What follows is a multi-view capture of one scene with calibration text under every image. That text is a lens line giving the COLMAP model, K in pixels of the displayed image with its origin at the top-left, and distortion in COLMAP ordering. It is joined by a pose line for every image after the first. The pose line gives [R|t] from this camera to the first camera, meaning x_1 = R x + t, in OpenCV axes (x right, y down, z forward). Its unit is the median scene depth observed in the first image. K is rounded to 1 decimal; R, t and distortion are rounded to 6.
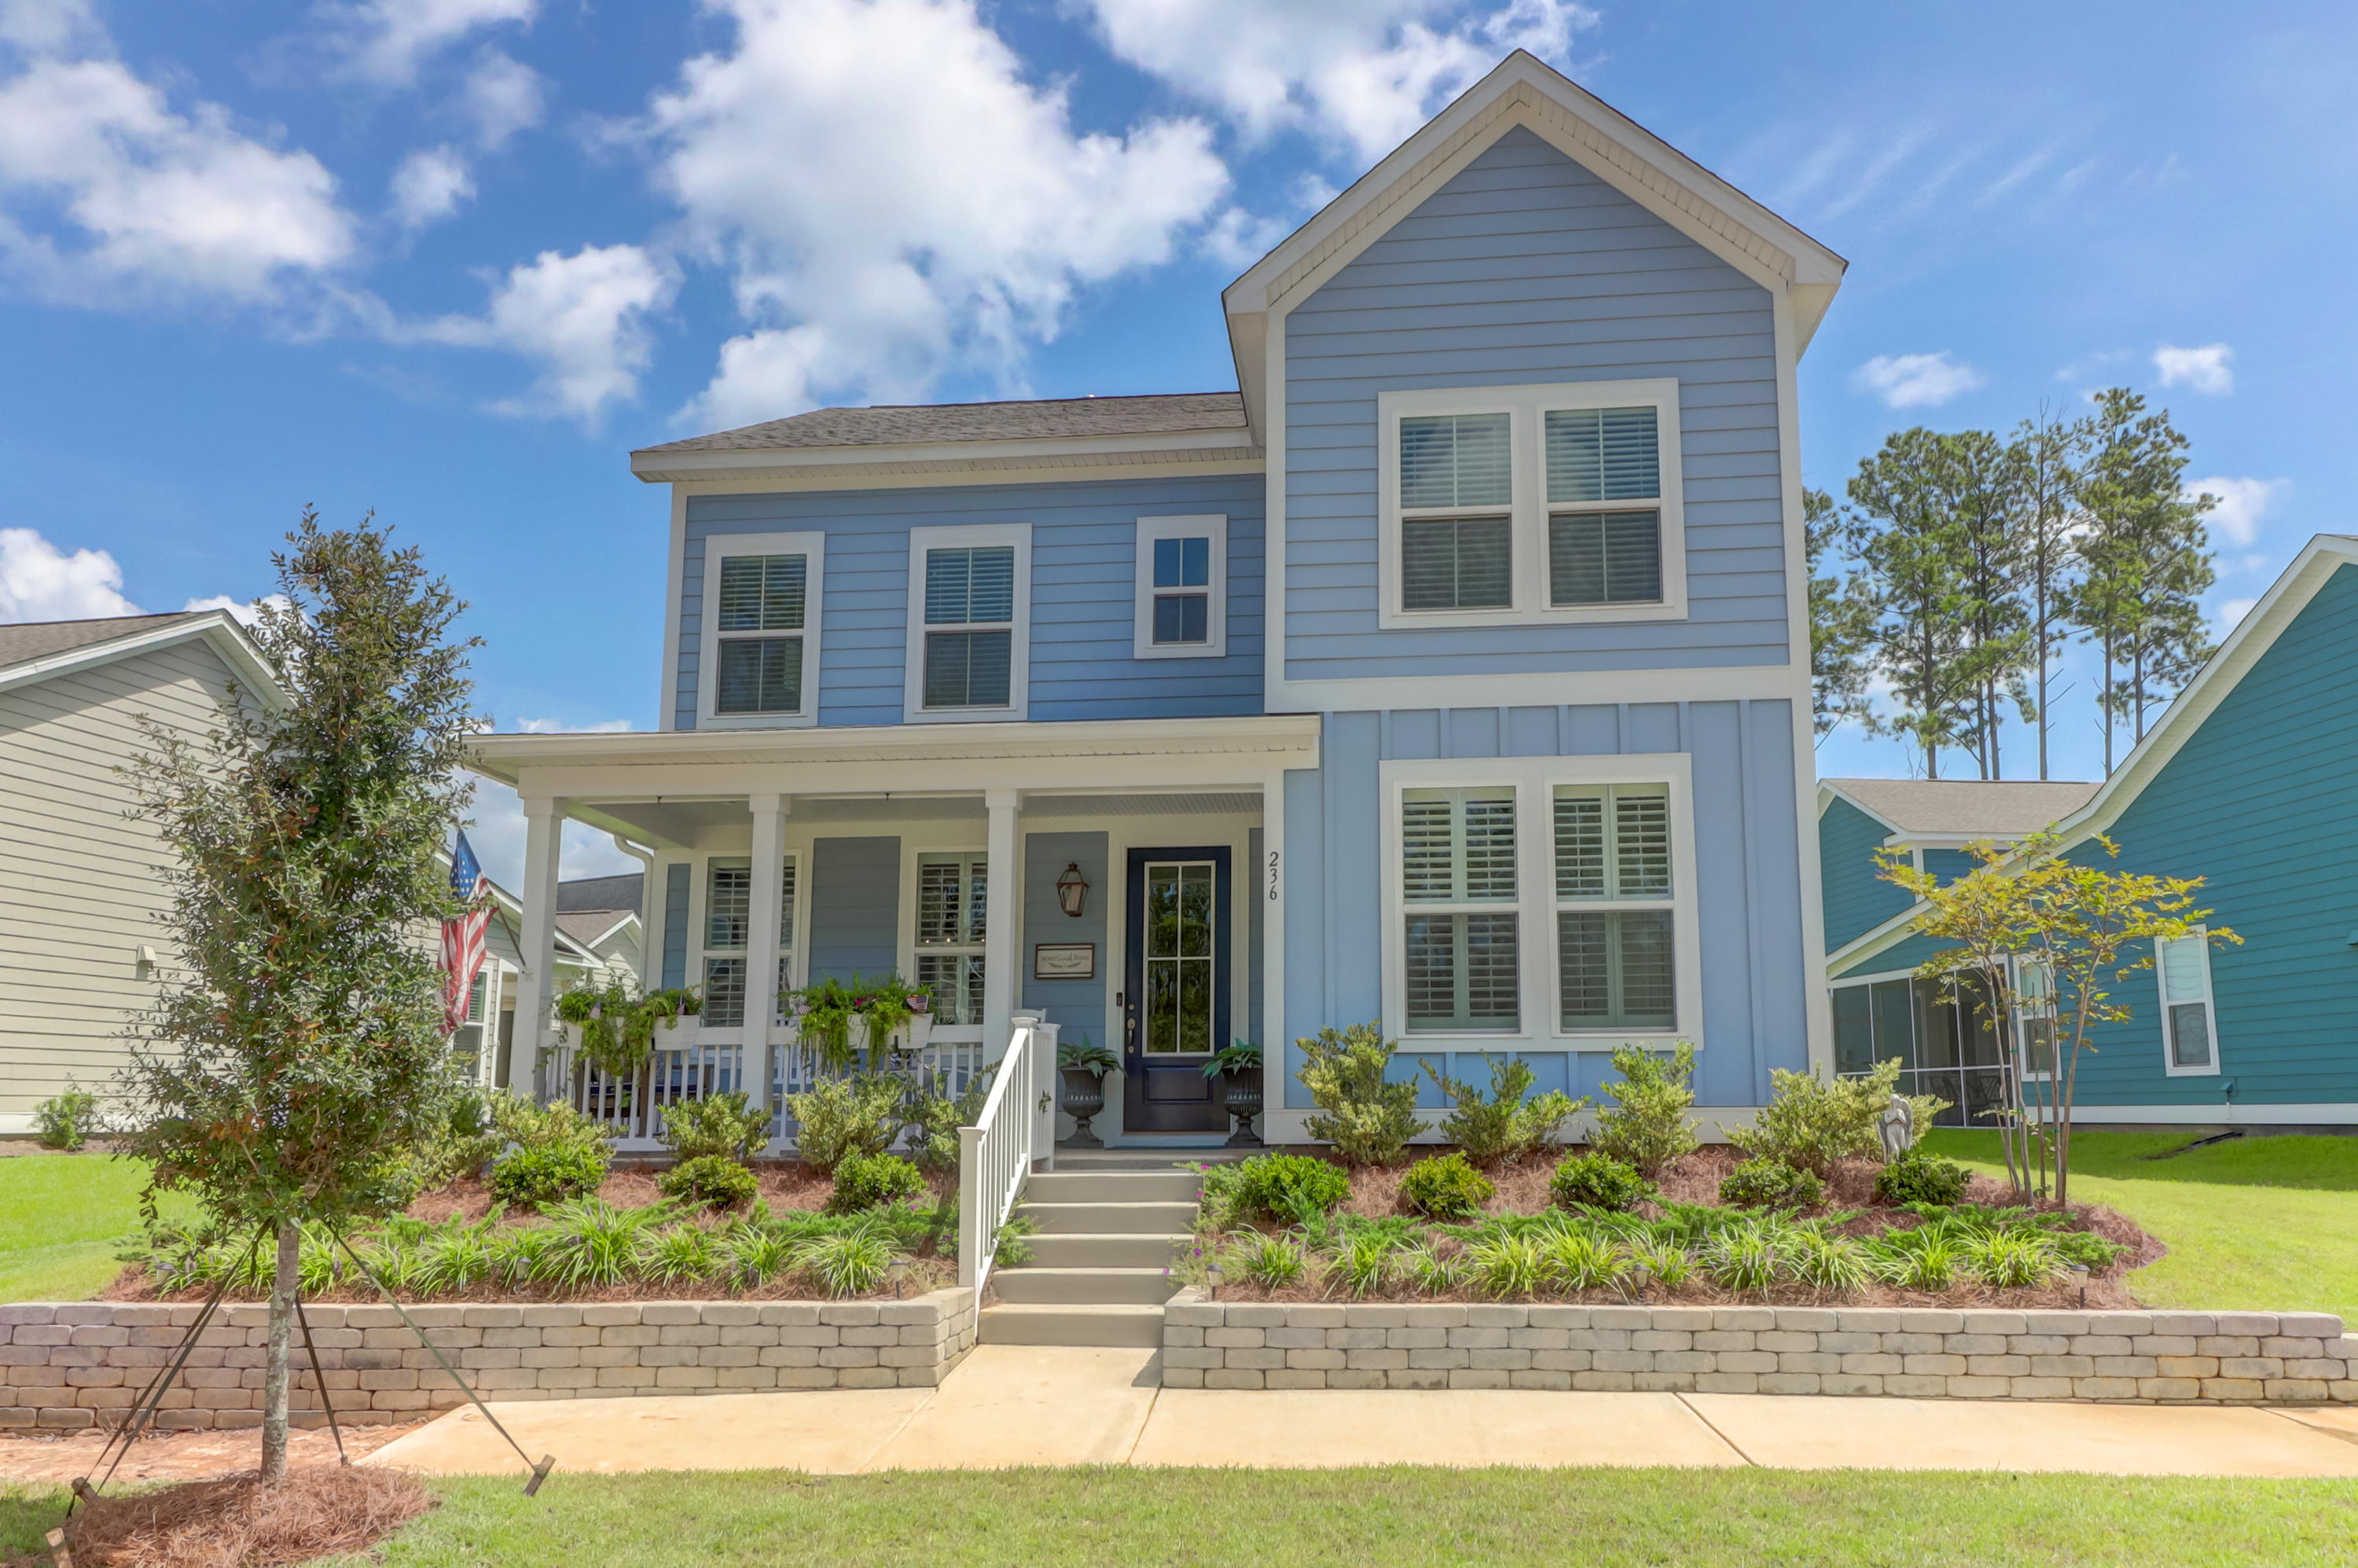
lens RADIAL K [[1724.6, 0, 1182.2], [0, 1724.6, 769.5], [0, 0, 1]] dist [0.011239, -0.016839]
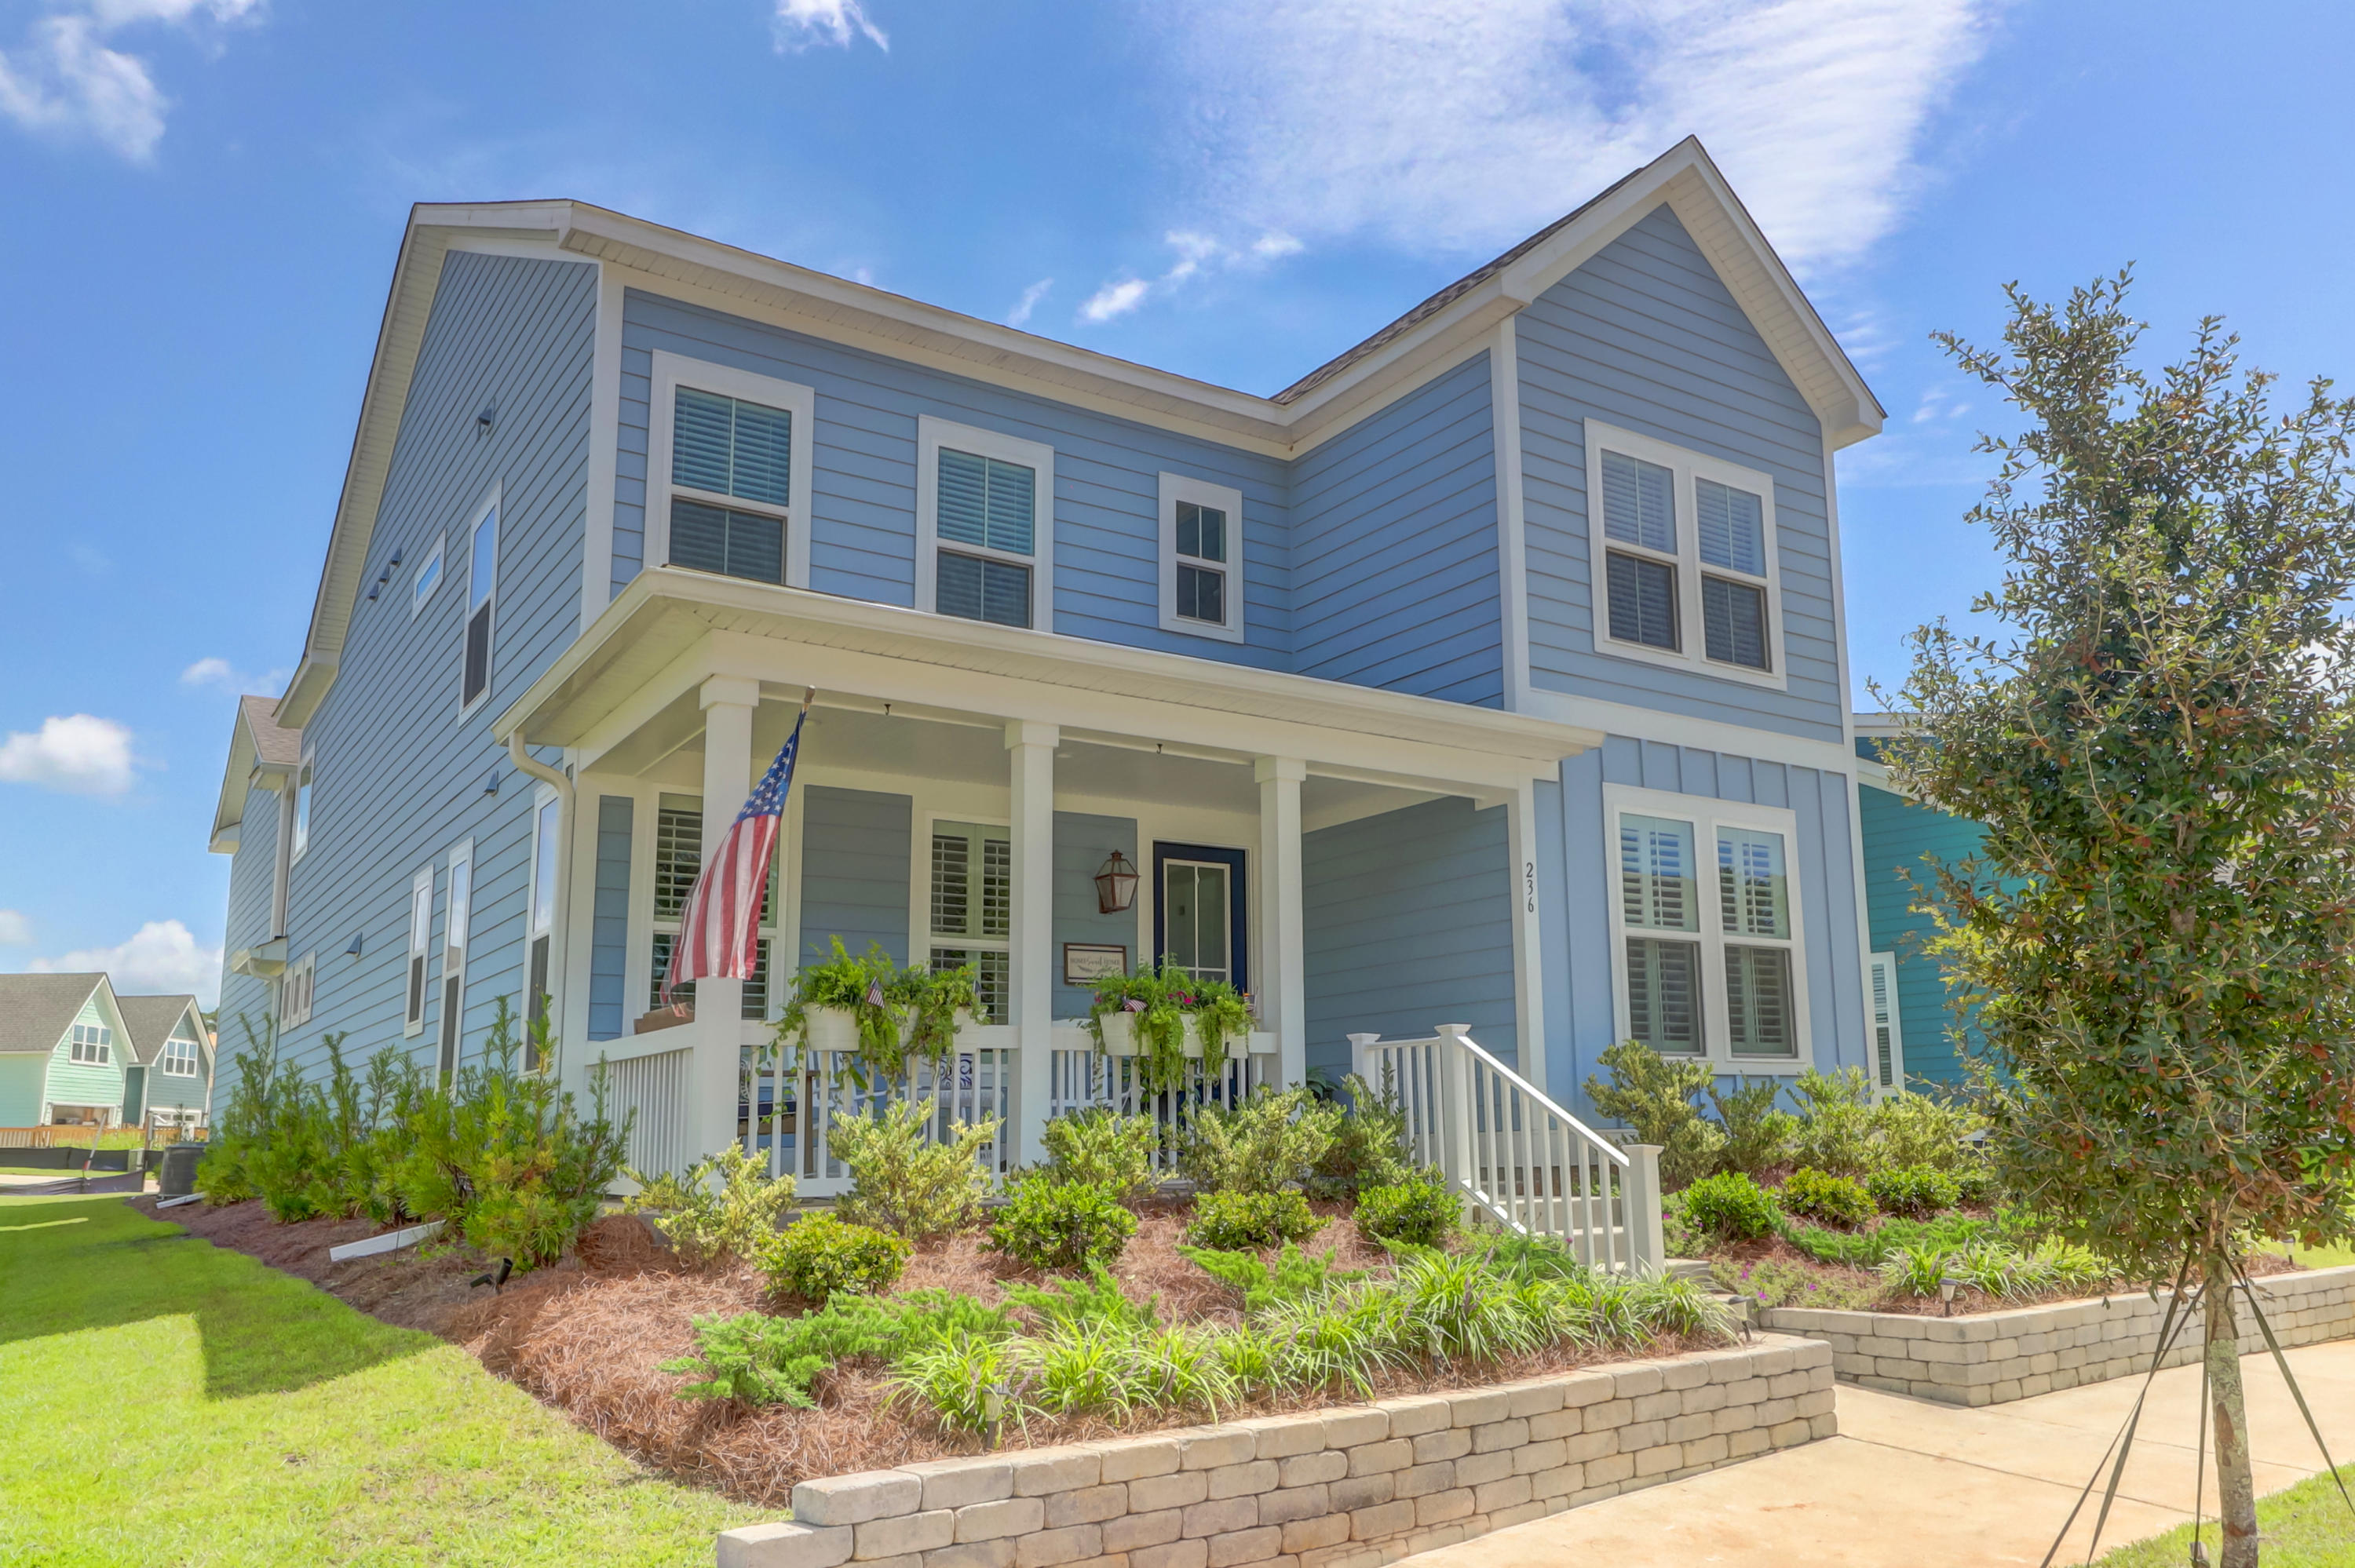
lens RADIAL K [[1722.2, 0, 1193.8], [0, 1722.2, 770.4], [0, 0, 1]] dist [0.011239, -0.016839]
pose [[0.761939, 0.128310, 0.634812, -0.686762], [-0.110376, 0.991565, -0.067938, 0.080615], [-0.638174, -0.018304, 0.769674, 0.370706]]
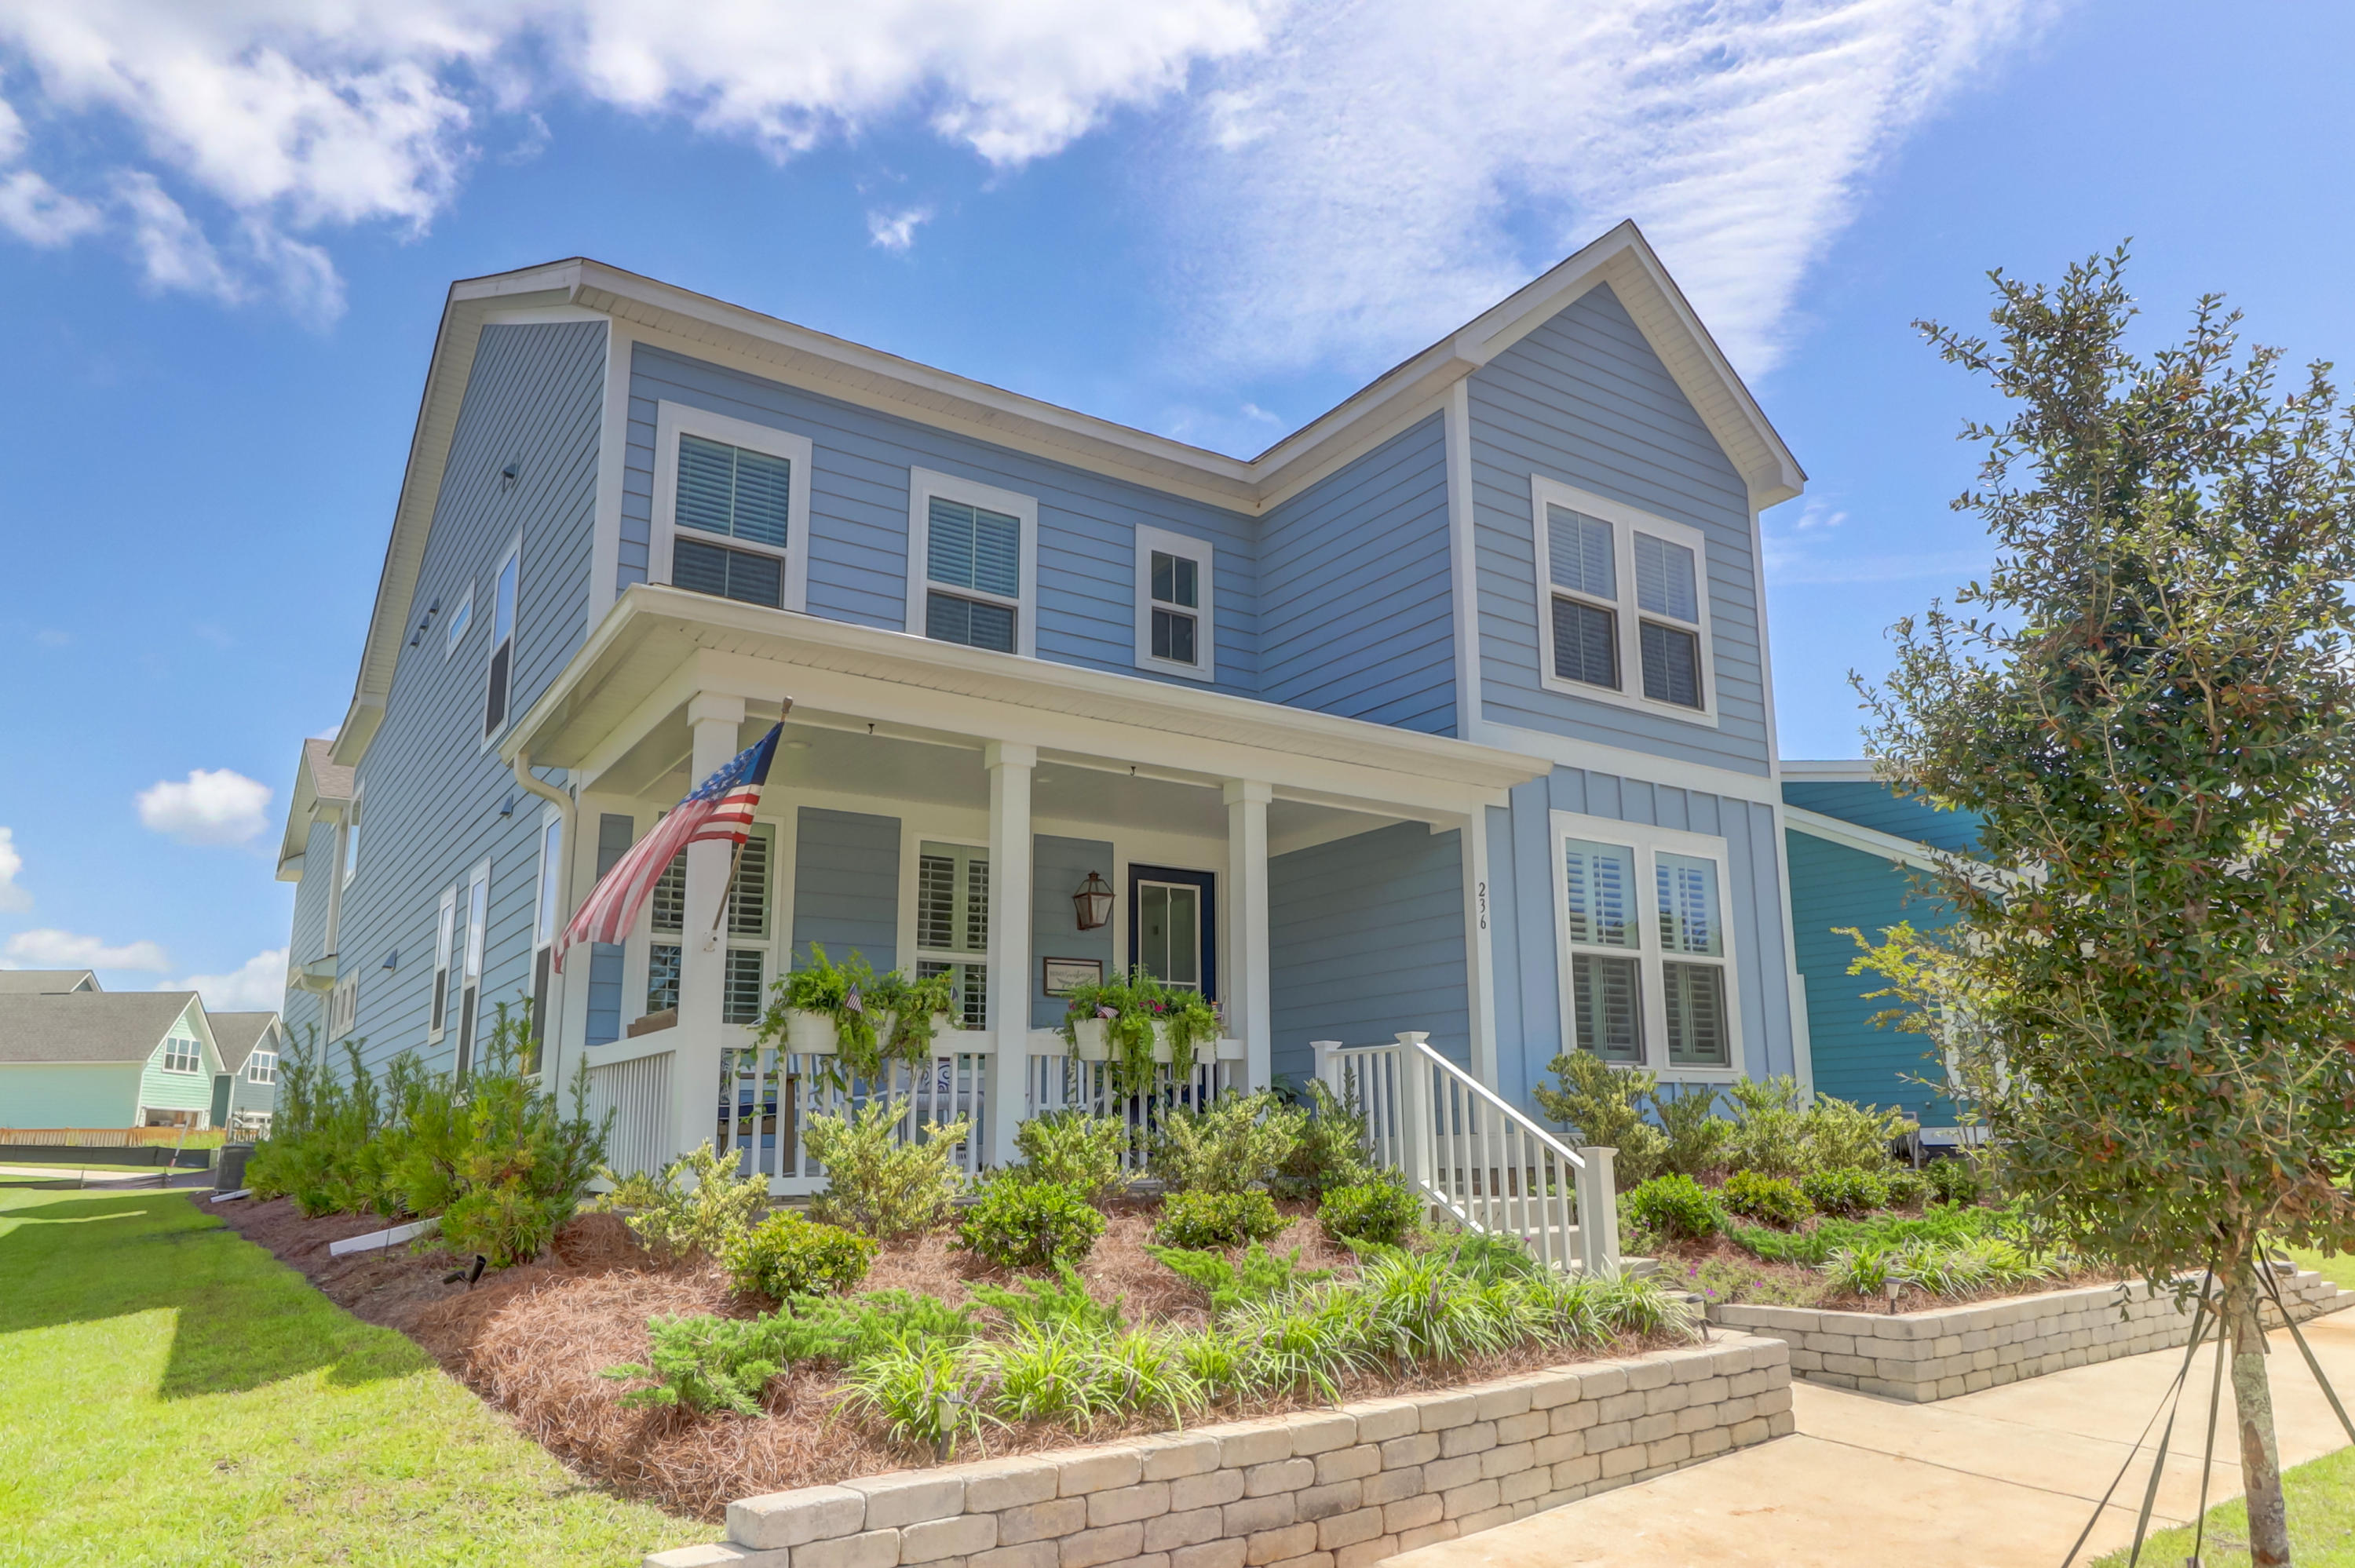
lens RADIAL K [[1474.8, 0, 1175.6], [0, 1474.8, 839.6], [0, 0, 1]] dist [-0.000082, 0.001355]
pose [[0.760026, 0.126653, 0.637432, -0.628772], [-0.113928, 0.991603, -0.061184, 0.093795], [-0.639828, -0.026120, 0.768074, 0.432182]]
